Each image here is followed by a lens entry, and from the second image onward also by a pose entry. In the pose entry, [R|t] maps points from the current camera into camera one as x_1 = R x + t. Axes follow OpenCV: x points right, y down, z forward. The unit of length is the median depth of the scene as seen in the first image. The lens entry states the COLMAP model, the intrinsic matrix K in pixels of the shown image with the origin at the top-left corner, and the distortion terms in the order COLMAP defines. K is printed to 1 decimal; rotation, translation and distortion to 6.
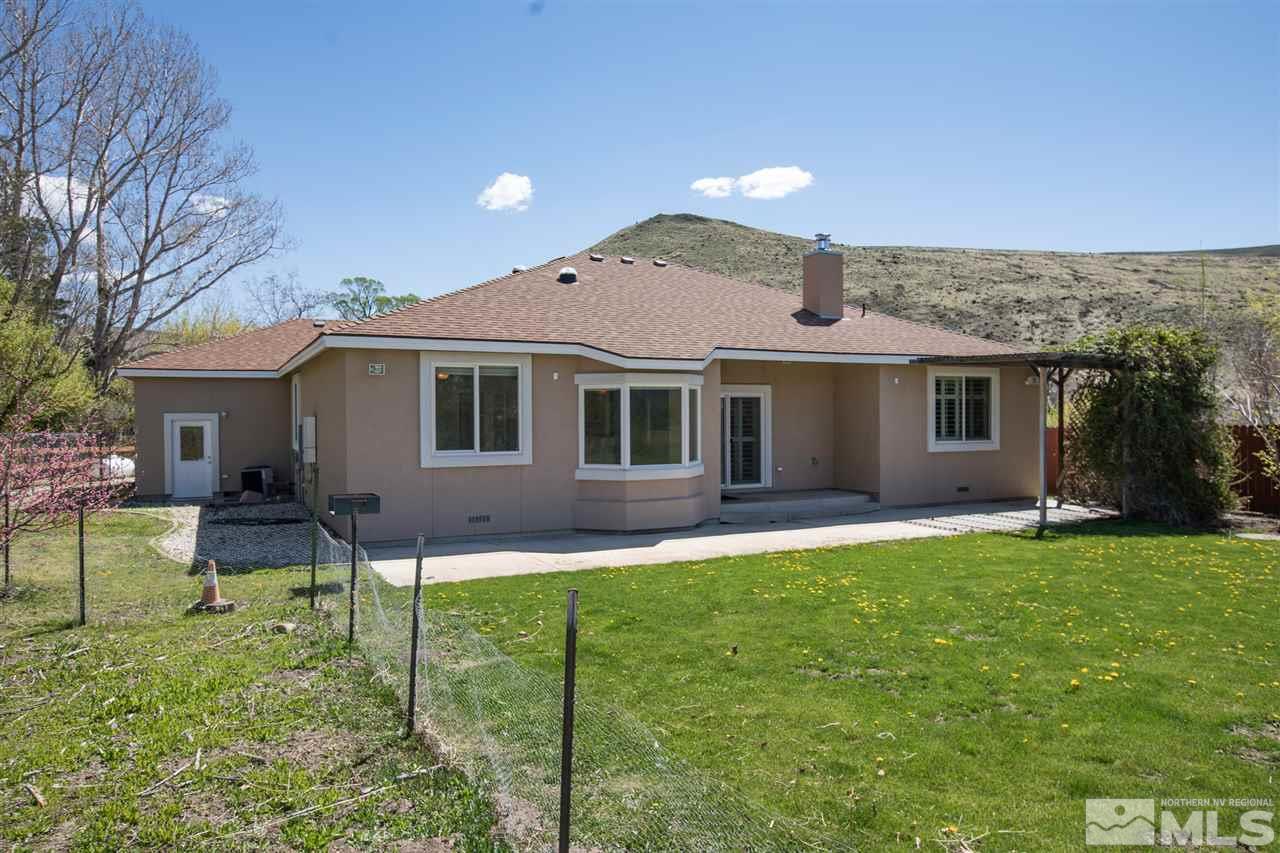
lens RADIAL K [[854.6, 0, 641.8], [0, 854.6, 423.1], [0, 0, 1]] dist [-0.010770, 0.005845]
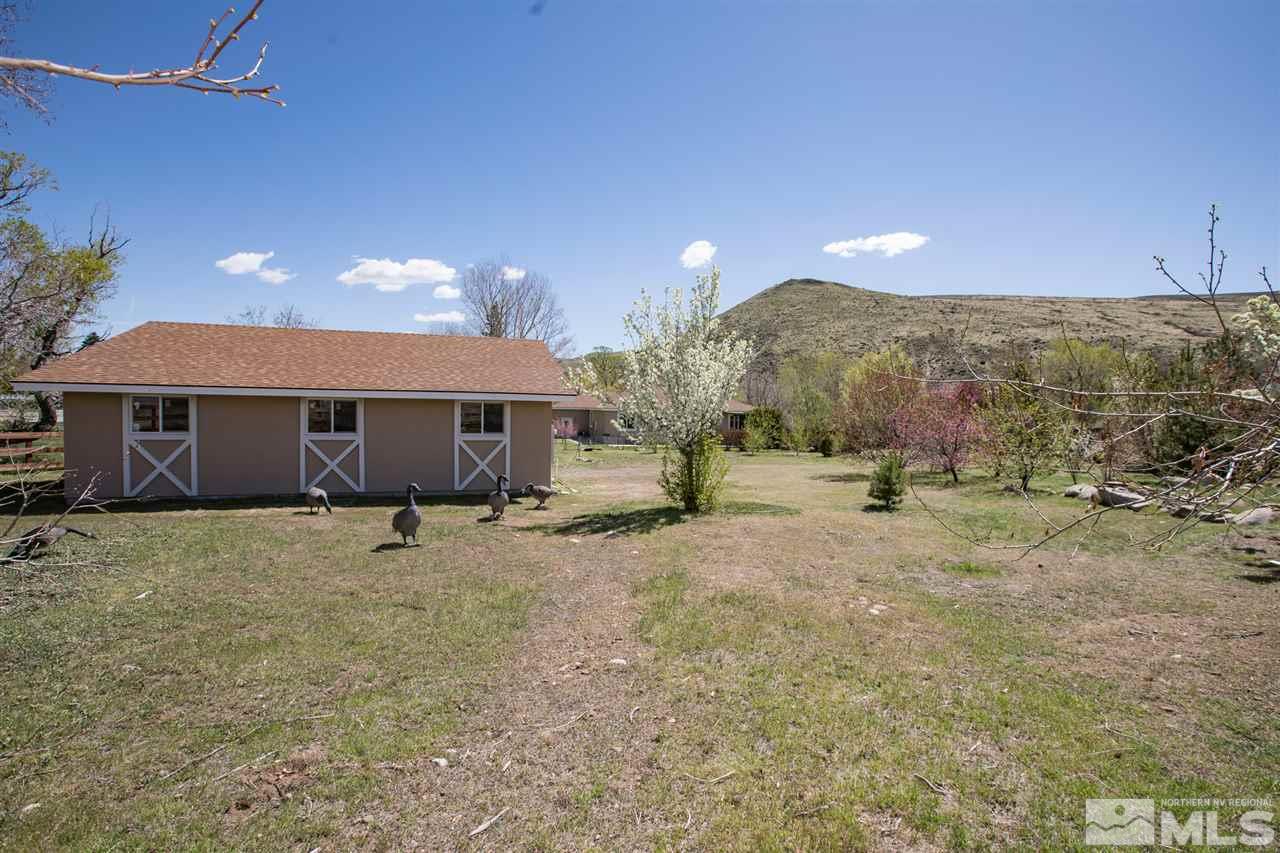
lens RADIAL K [[854.6, 0, 639.6], [0, 854.6, 428.2], [0, 0, 1]] dist [-0.010770, 0.005845]
pose [[0.965193, 0.034709, -0.259224, 0.166990], [-0.028449, 0.999207, 0.027861, -0.016883], [0.259986, -0.019516, 0.965415, -0.540989]]
